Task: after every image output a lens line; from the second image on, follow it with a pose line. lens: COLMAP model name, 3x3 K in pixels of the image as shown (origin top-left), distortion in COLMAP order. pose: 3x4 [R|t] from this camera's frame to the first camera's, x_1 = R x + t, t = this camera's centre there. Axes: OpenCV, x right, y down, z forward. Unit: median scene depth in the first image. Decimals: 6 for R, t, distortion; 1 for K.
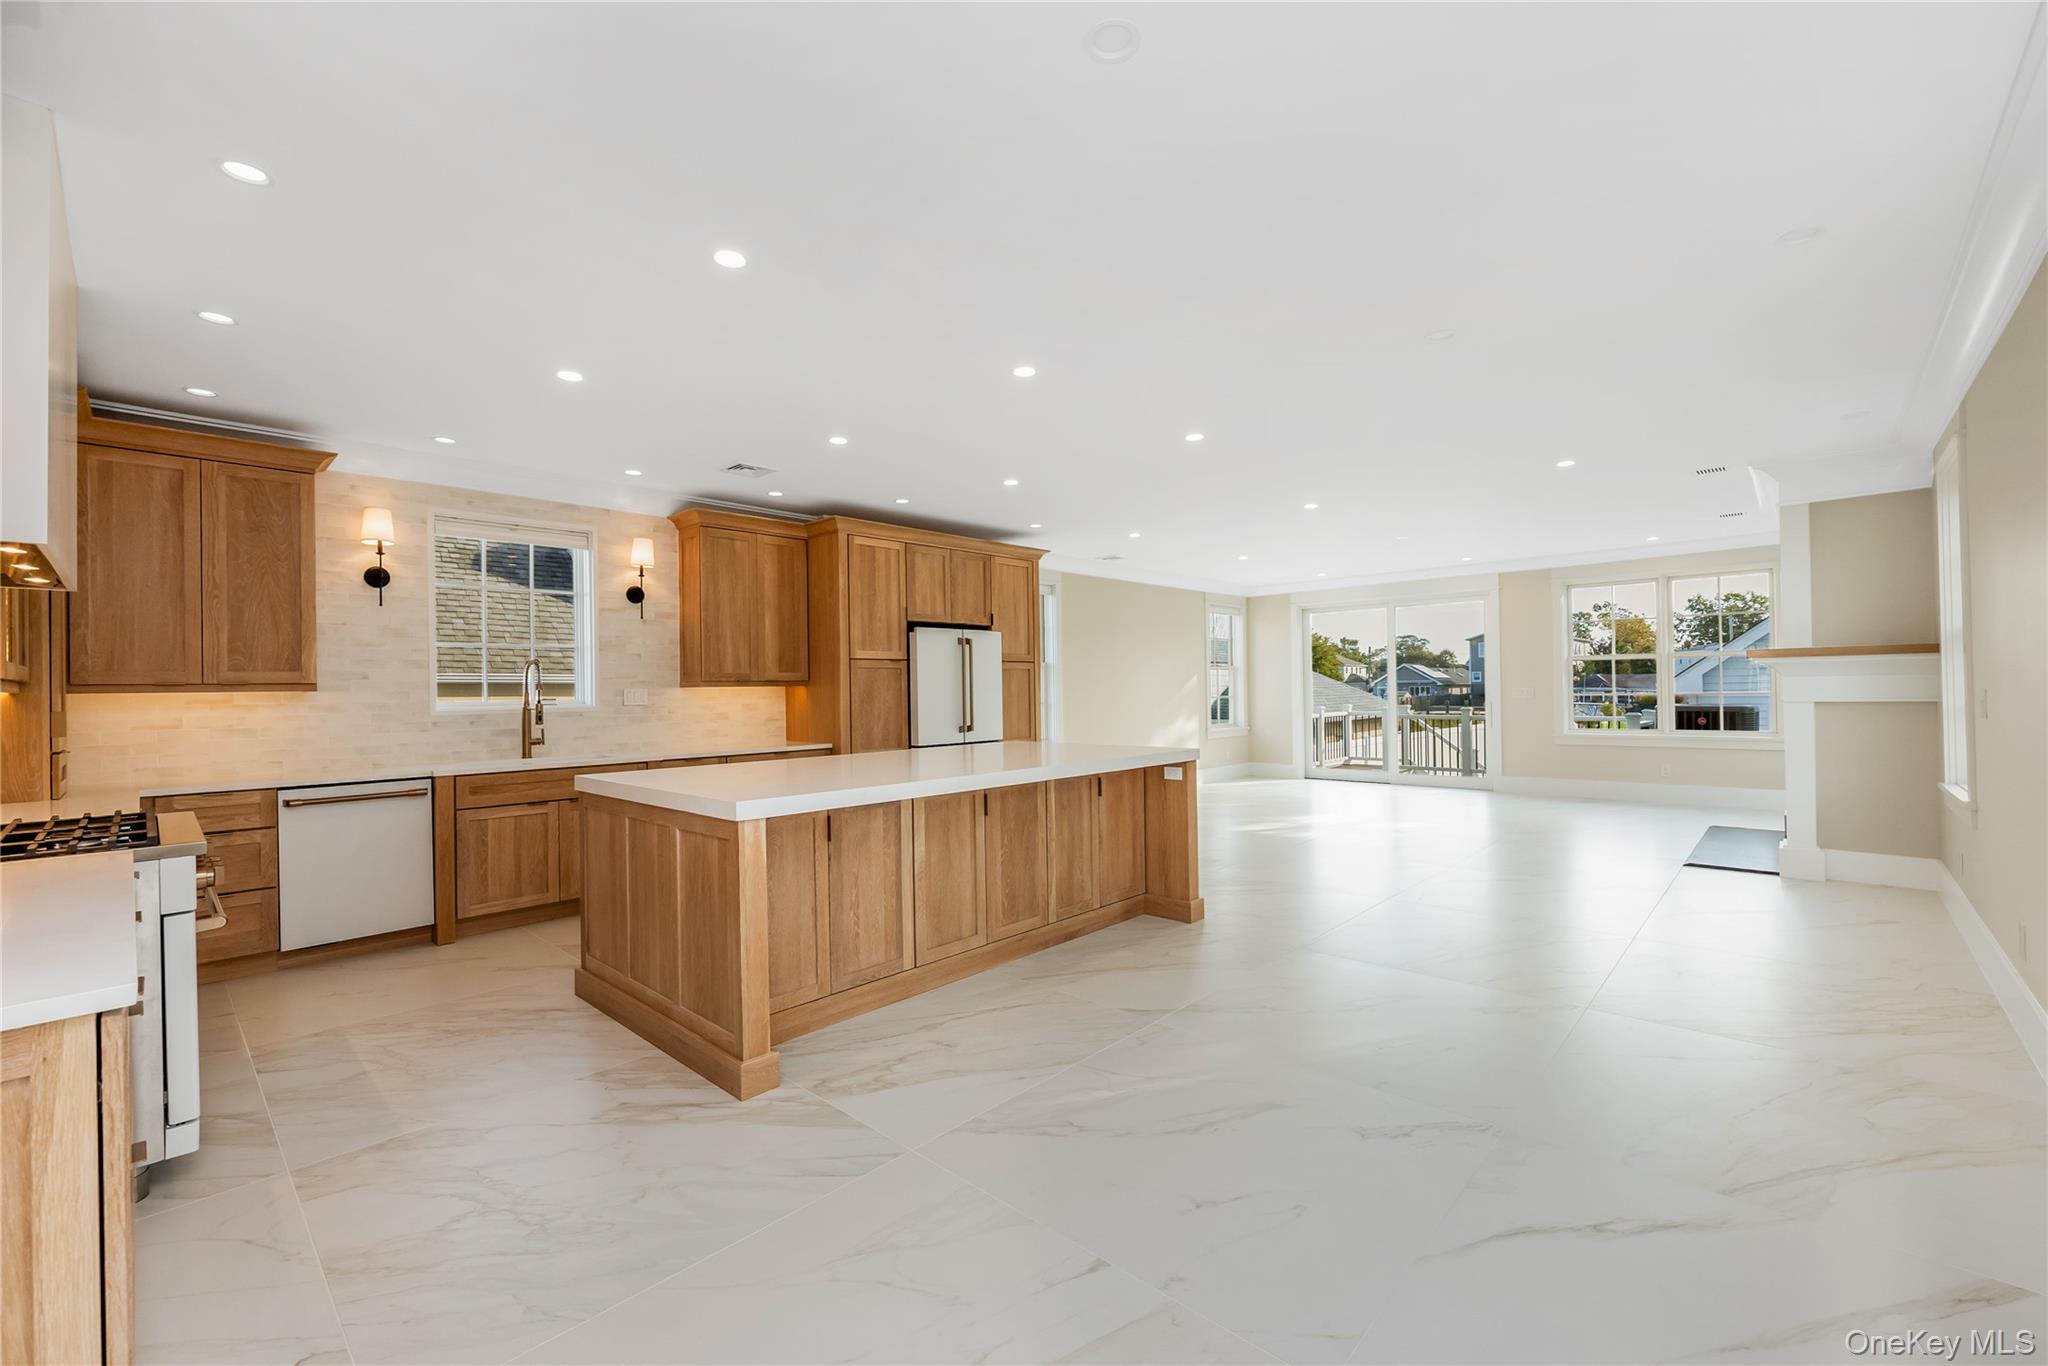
lens RADIAL K [[849.0, 0, 1030.0], [0, 849.0, 684.1], [0, 0, 1]] dist [0.000724, -0.000013]
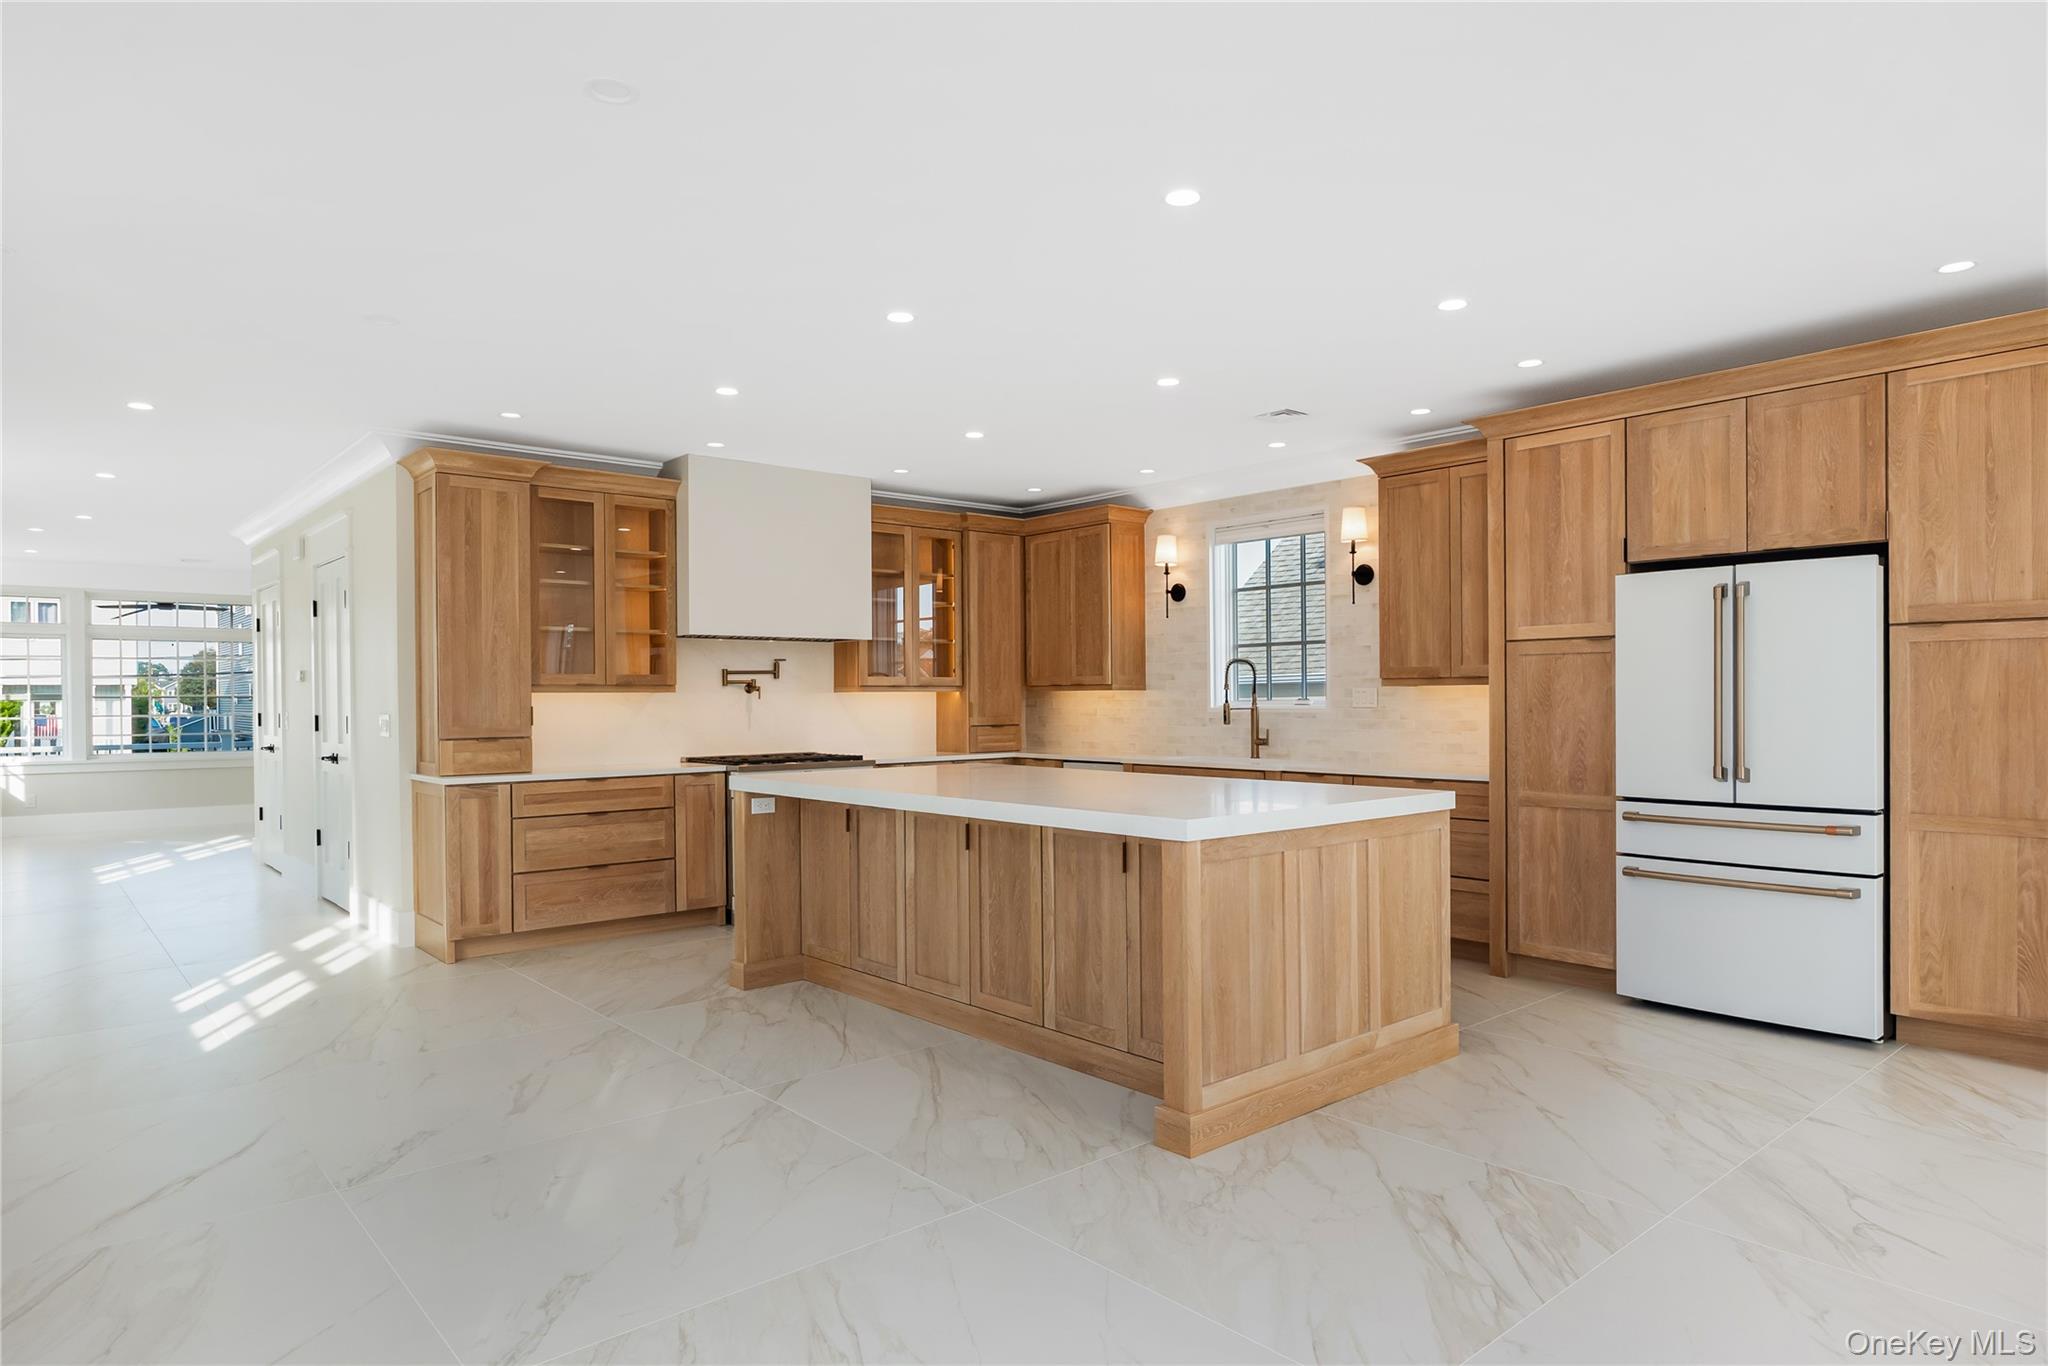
lens RADIAL K [[1200.9, 0, 1034.0], [0, 1200.9, 707.0], [0, 0, 1]] dist [-0.004288, -0.002575]
pose [[-0.103784, 0.023467, -0.994323, 0.965284], [0.013760, 0.999660, 0.022157, -0.008285], [0.994505, -0.011382, -0.104072, 1.039857]]
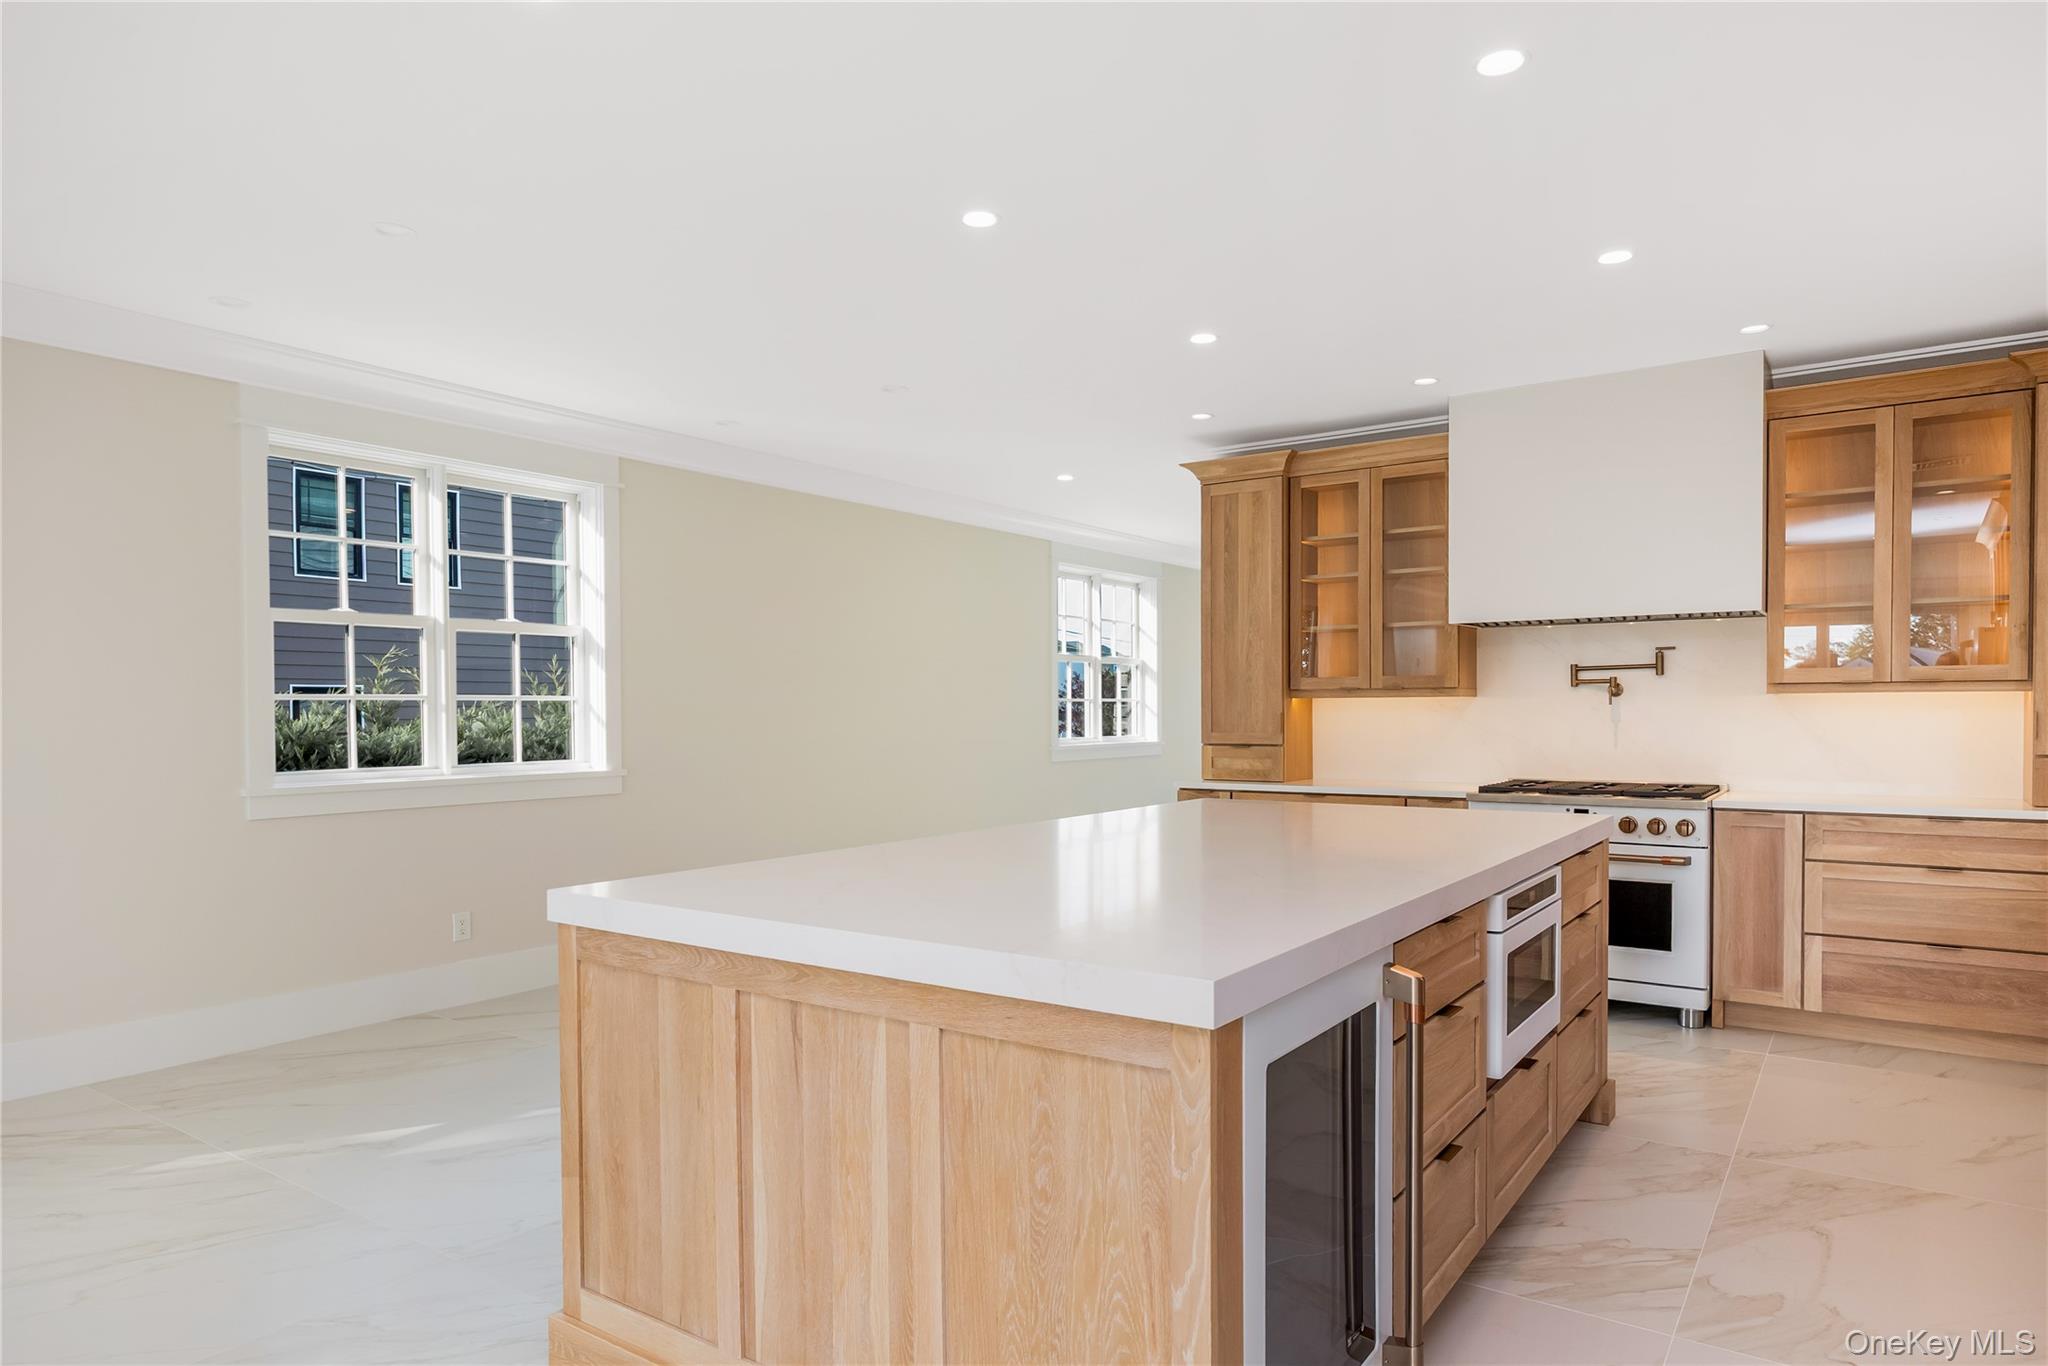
lens RADIAL K [[1215.0, 0, 1045.8], [0, 1215.0, 723.2], [0, 0, 1]] dist [-0.001899, -0.000042]
pose [[-0.989793, 0.022702, -0.140693, 0.069907], [0.021420, 0.999714, 0.010623, 0.006218], [0.140894, 0.007501, -0.989996, 1.611369]]
